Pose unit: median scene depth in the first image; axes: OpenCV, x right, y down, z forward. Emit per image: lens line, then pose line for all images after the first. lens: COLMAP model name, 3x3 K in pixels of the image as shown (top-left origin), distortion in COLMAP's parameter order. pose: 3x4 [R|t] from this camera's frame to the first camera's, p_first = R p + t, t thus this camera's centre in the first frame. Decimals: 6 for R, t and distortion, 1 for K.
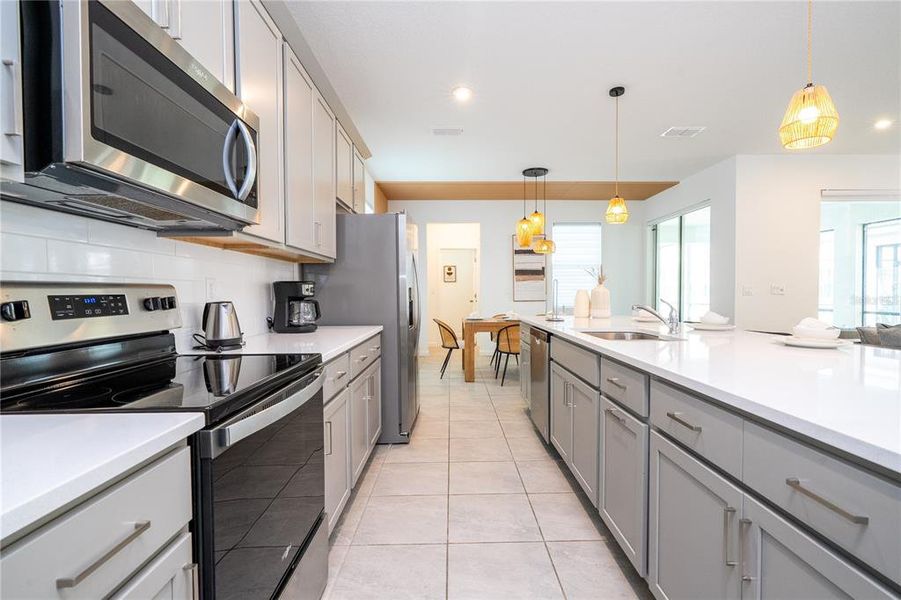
lens RADIAL K [[407.5, 0, 451.7], [0, 407.5, 296.7], [0, 0, 1]] dist [-0.001555, 0.001803]
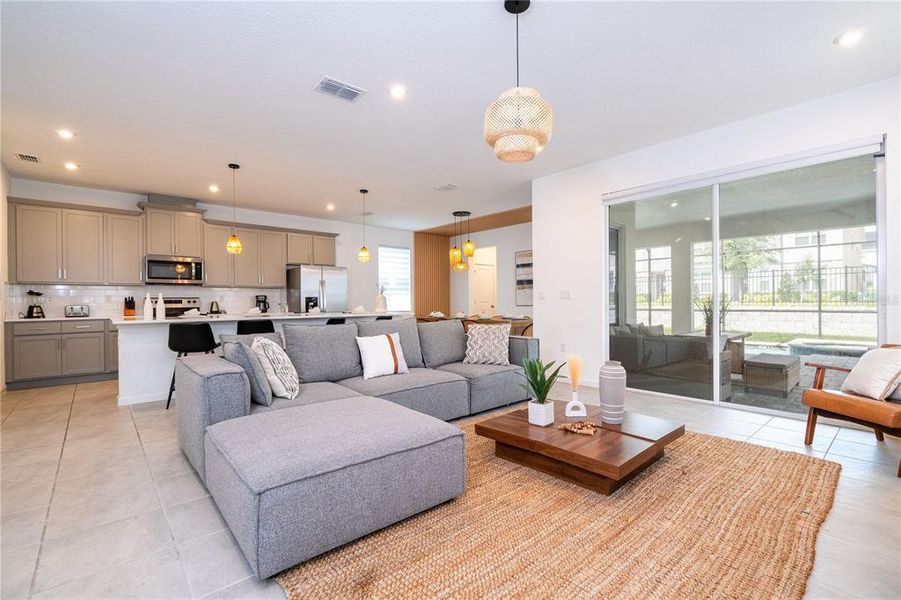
lens RADIAL K [[407.5, 0, 455.2], [0, 407.5, 300.3], [0, 0, 1]] dist [-0.001555, 0.001803]
pose [[0.663733, 0.001282, -0.747968, 4.474607], [-0.005642, 0.999979, -0.003293, -0.000520], [0.747948, 0.006406, 0.663727, 0.136601]]
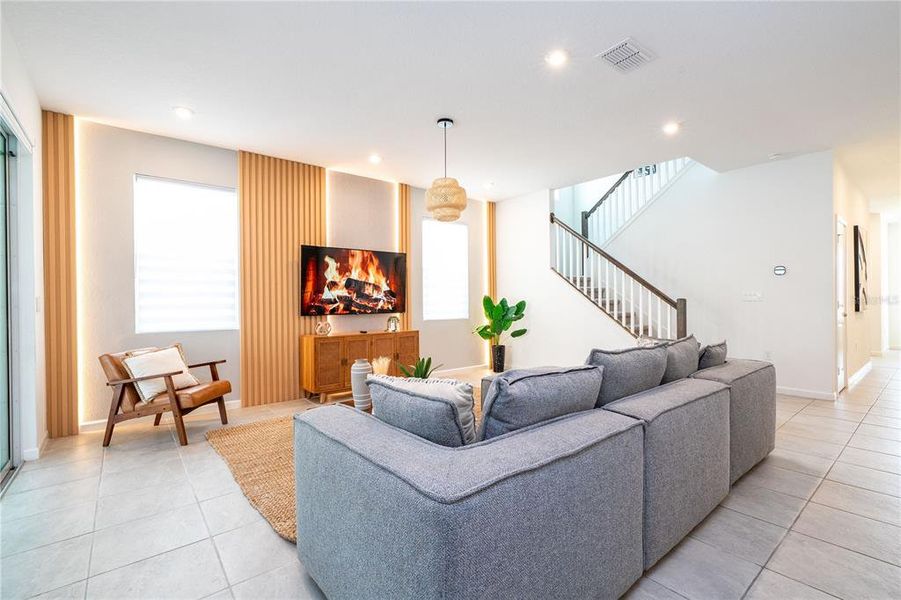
lens RADIAL K [[407.5, 0, 456.8], [0, 407.5, 302.4], [0, 0, 1]] dist [-0.001555, 0.001803]
pose [[-0.639200, 0.008478, 0.768994, 1.631311], [0.020021, 0.999784, 0.005620, -0.050521], [-0.768780, 0.018988, -0.639232, 2.785840]]
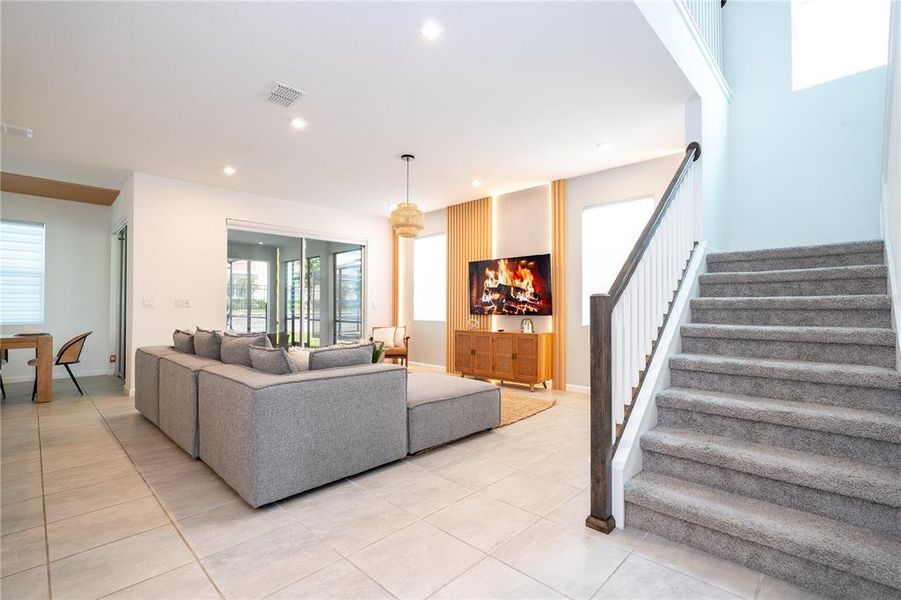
lens RADIAL K [[407.5, 0, 451.7], [0, 407.5, 301.1], [0, 0, 1]] dist [-0.001555, 0.001803]
pose [[0.690962, 0.007712, 0.722850, 1.606150], [0.009247, 0.999767, -0.019505, -0.011741], [-0.722832, 0.020162, 0.690730, -0.962167]]
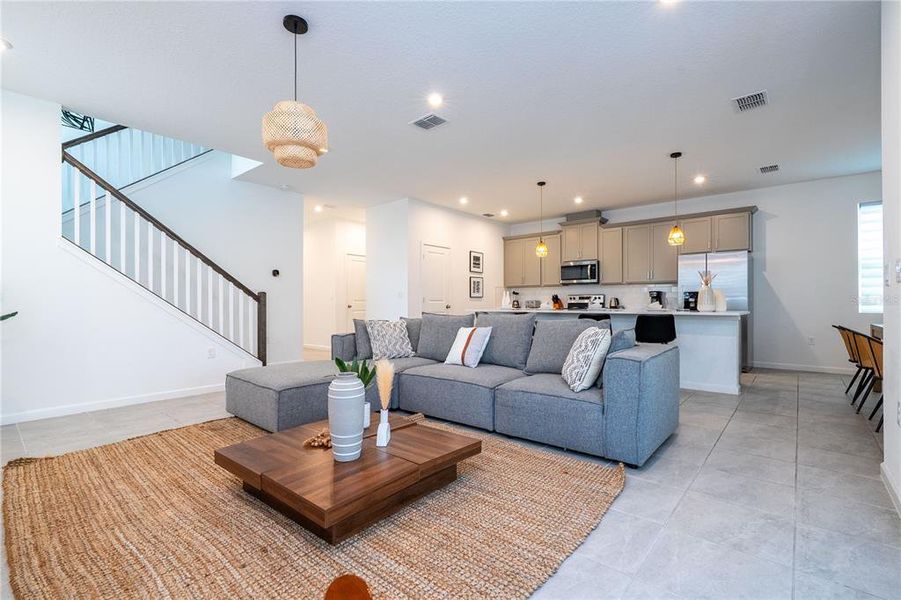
lens RADIAL K [[407.5, 0, 457.8], [0, 407.5, 302.3], [0, 0, 1]] dist [-0.001555, 0.001803]
pose [[-0.644443, 0.007875, -0.764612, 4.361291], [-0.001657, 0.999930, 0.011695, 0.012909], [0.764651, 0.008804, -0.644385, 2.872099]]
